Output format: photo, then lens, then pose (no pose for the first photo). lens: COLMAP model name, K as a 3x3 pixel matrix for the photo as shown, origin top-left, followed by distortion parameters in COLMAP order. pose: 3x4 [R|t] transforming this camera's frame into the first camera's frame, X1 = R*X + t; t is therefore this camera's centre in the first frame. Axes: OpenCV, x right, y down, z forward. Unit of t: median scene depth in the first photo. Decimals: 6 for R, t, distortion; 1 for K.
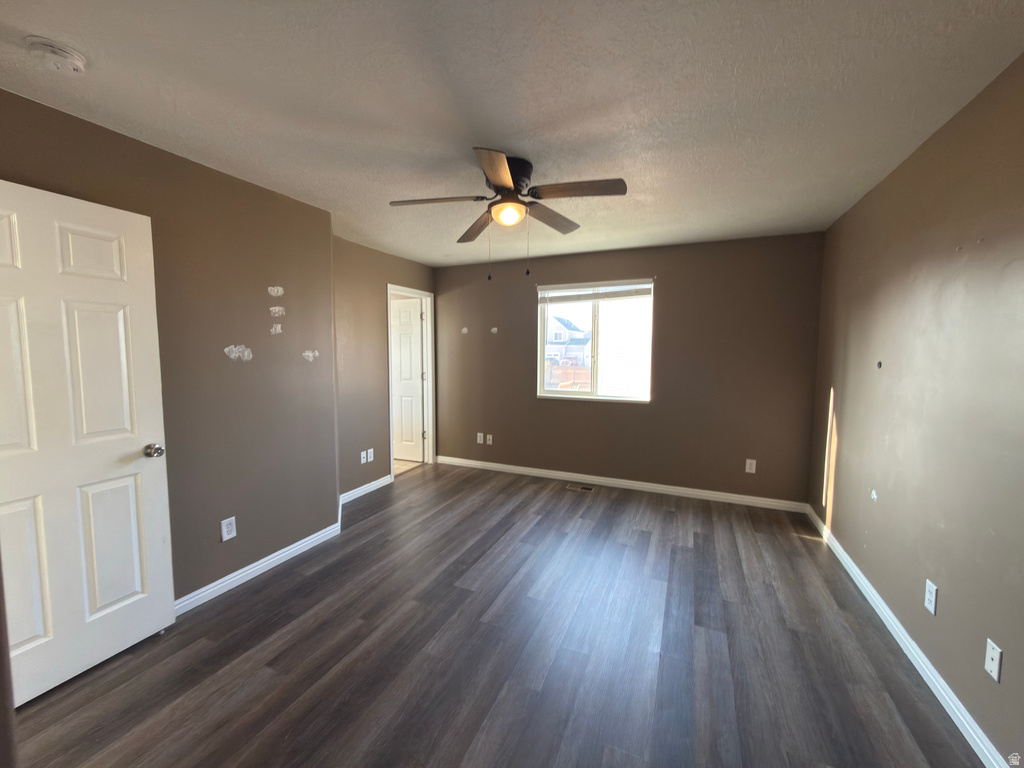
lens RADIAL K [[406.2, 0, 510.6], [0, 406.2, 384.0], [0, 0, 1]] dist [-0.000651, -0.000345]
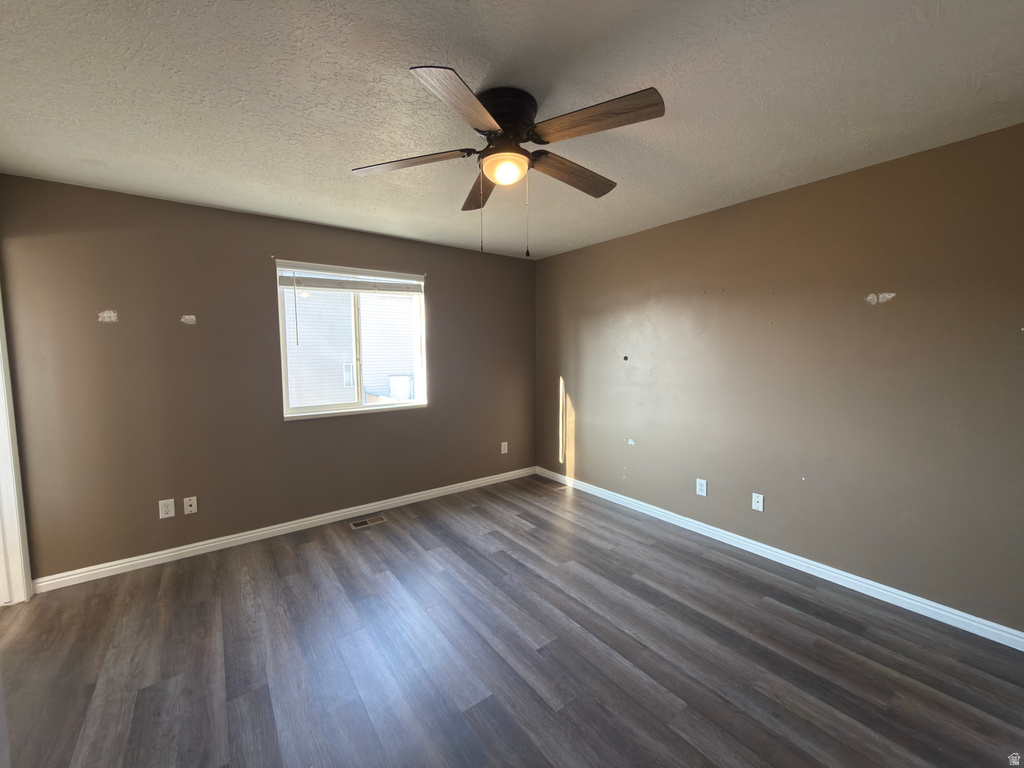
lens RADIAL K [[406.2, 0, 509.4], [0, 406.2, 382.4], [0, 0, 1]] dist [-0.000651, -0.000345]
pose [[0.494042, -0.073737, 0.866306, -0.393242], [0.081856, 0.995916, 0.038087, -0.030637], [-0.865576, 0.052096, 0.498060, 0.365763]]
